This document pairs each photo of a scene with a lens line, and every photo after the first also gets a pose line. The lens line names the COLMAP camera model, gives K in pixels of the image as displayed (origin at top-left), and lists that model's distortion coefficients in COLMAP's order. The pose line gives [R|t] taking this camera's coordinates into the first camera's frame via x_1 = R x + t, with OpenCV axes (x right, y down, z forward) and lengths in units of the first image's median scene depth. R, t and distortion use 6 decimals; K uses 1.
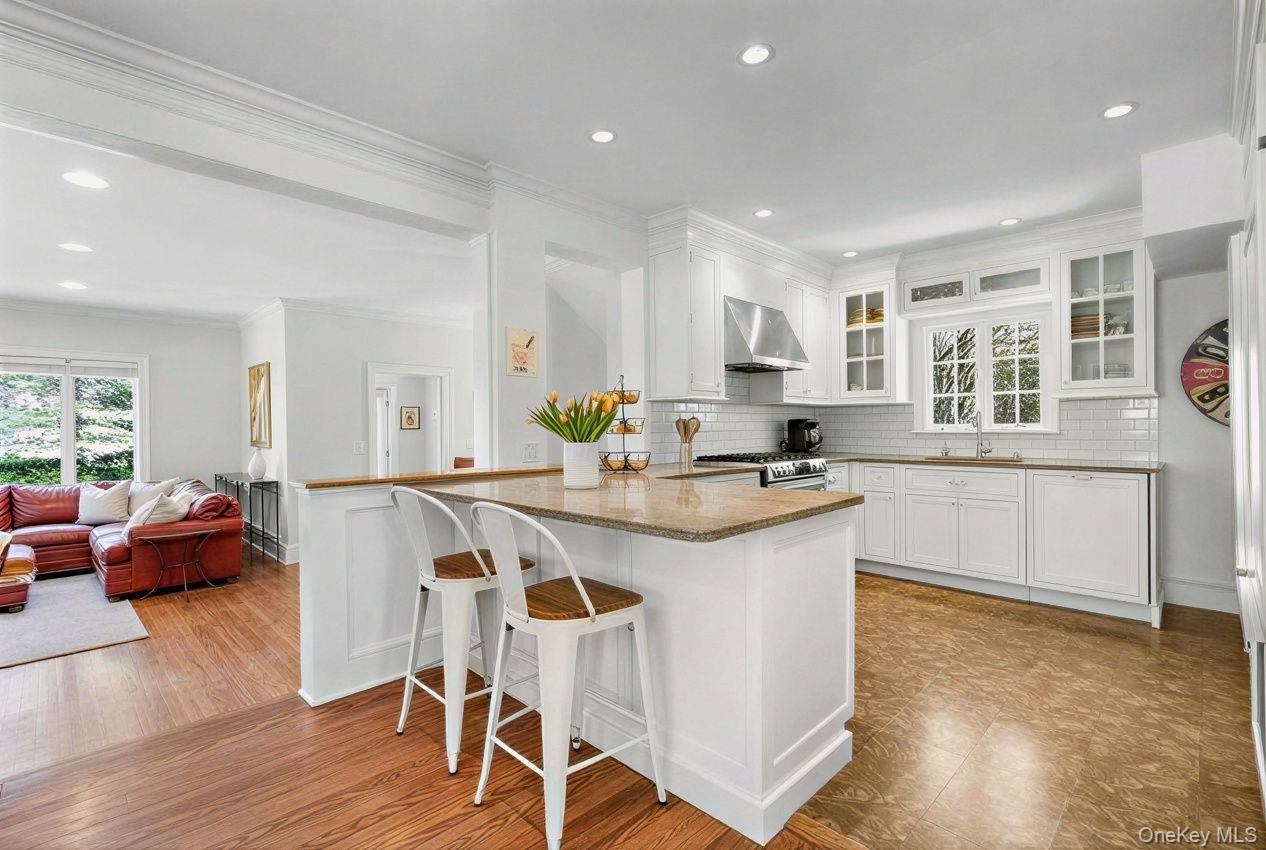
lens RADIAL K [[581.1, 0, 632.7], [0, 581.1, 425.9], [0, 0, 1]] dist [-0.001985, 0.000204]
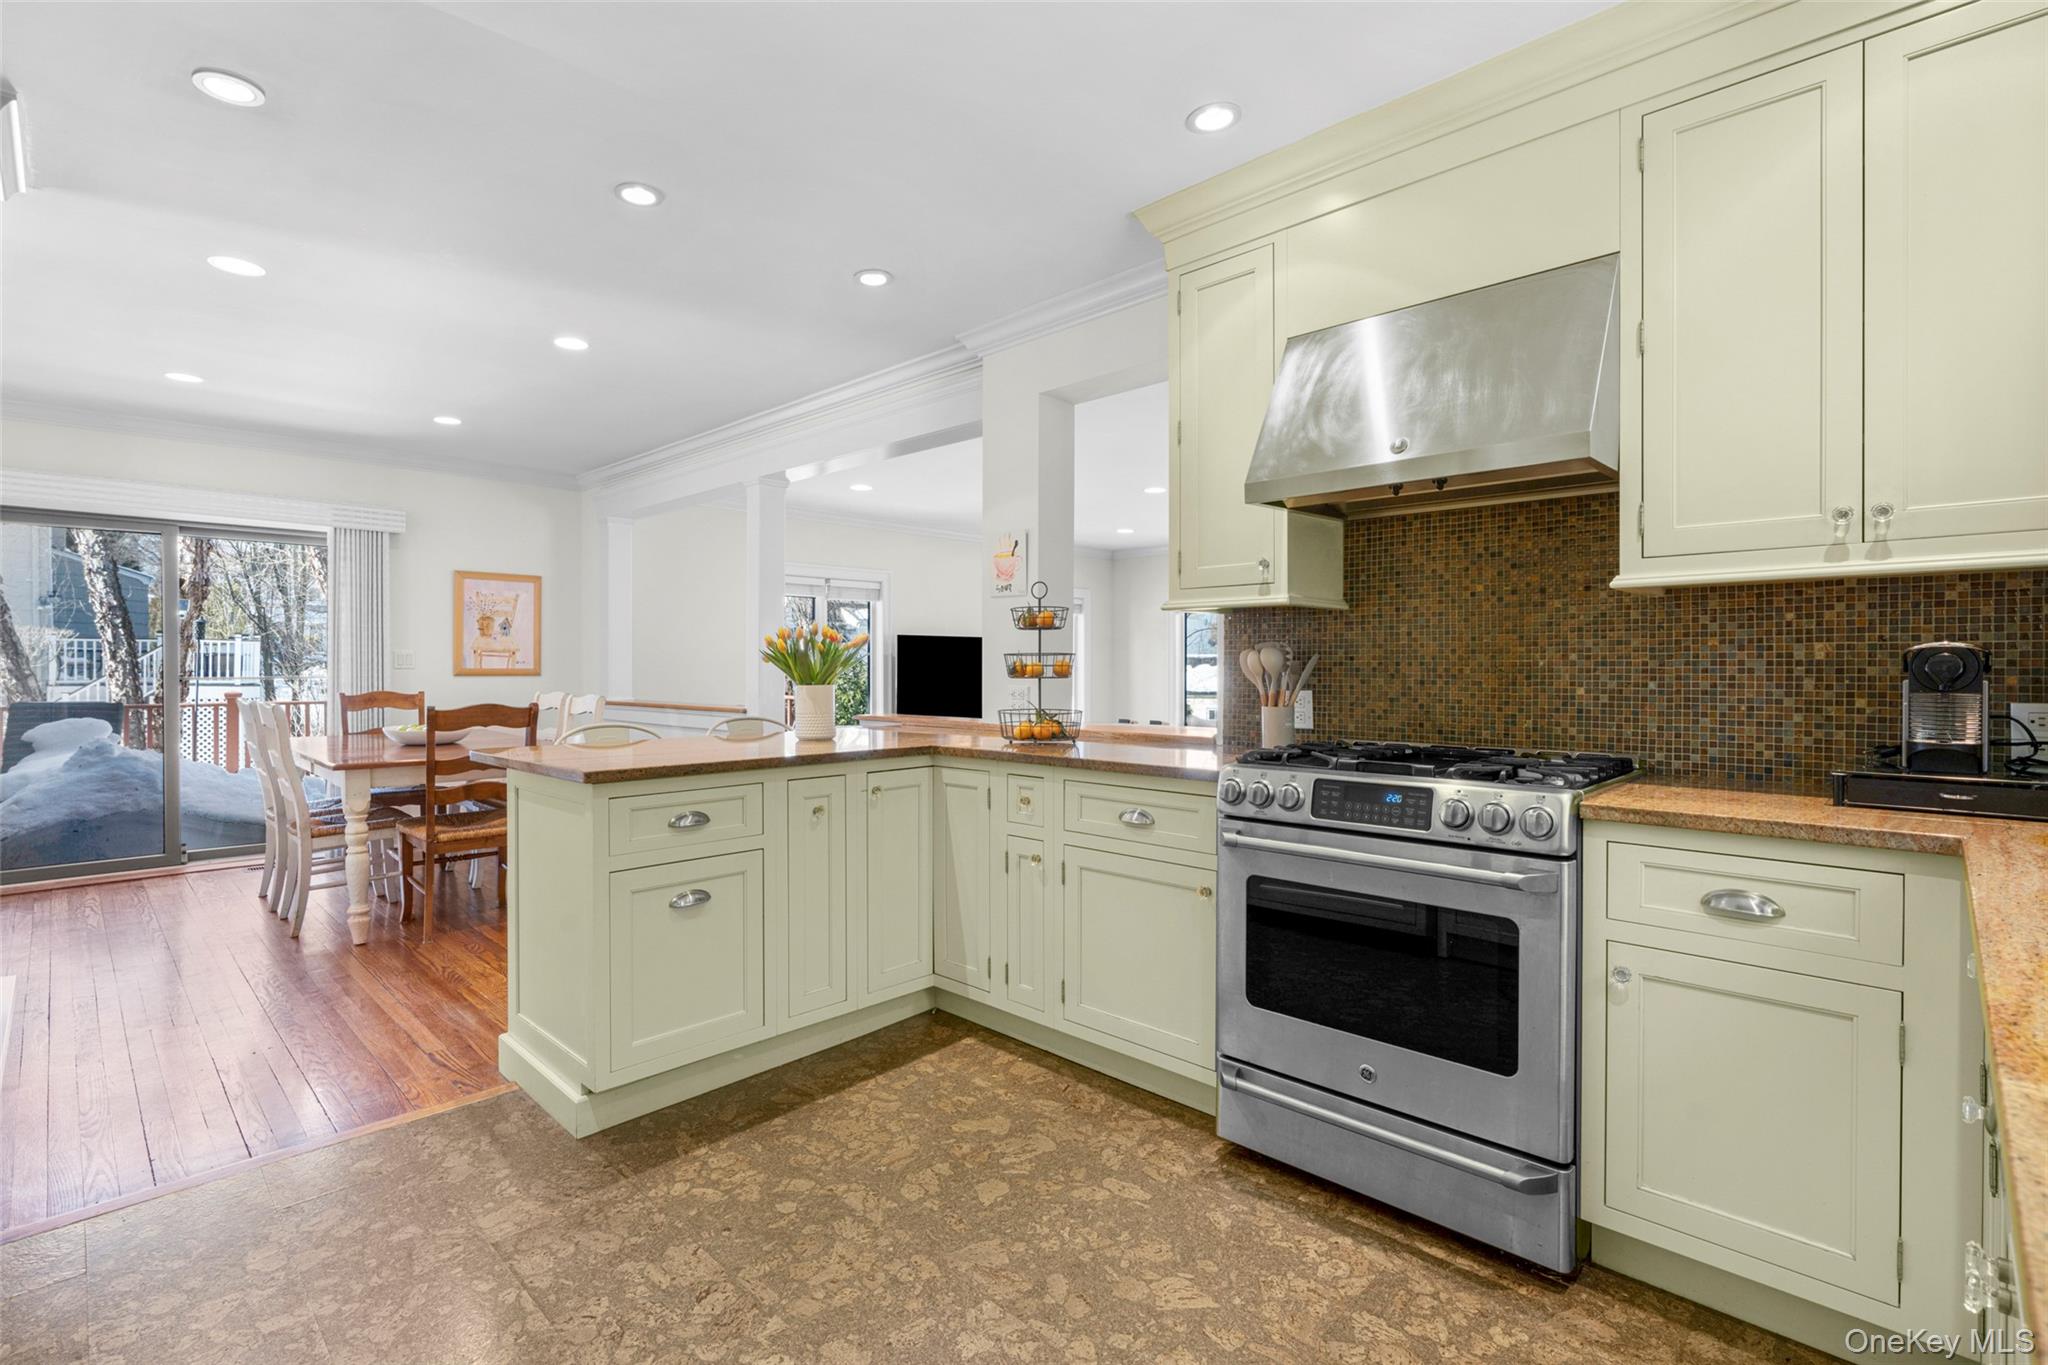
lens RADIAL K [[949.9, 0, 1013.8], [0, 949.9, 677.2], [0, 0, 1]] dist [-0.002184, -0.000432]
pose [[-0.002680, 0.017096, -0.999850, 1.372744], [0.001008, 0.999853, 0.017094, -0.007006], [0.999996, -0.000962, -0.002696, 1.385848]]
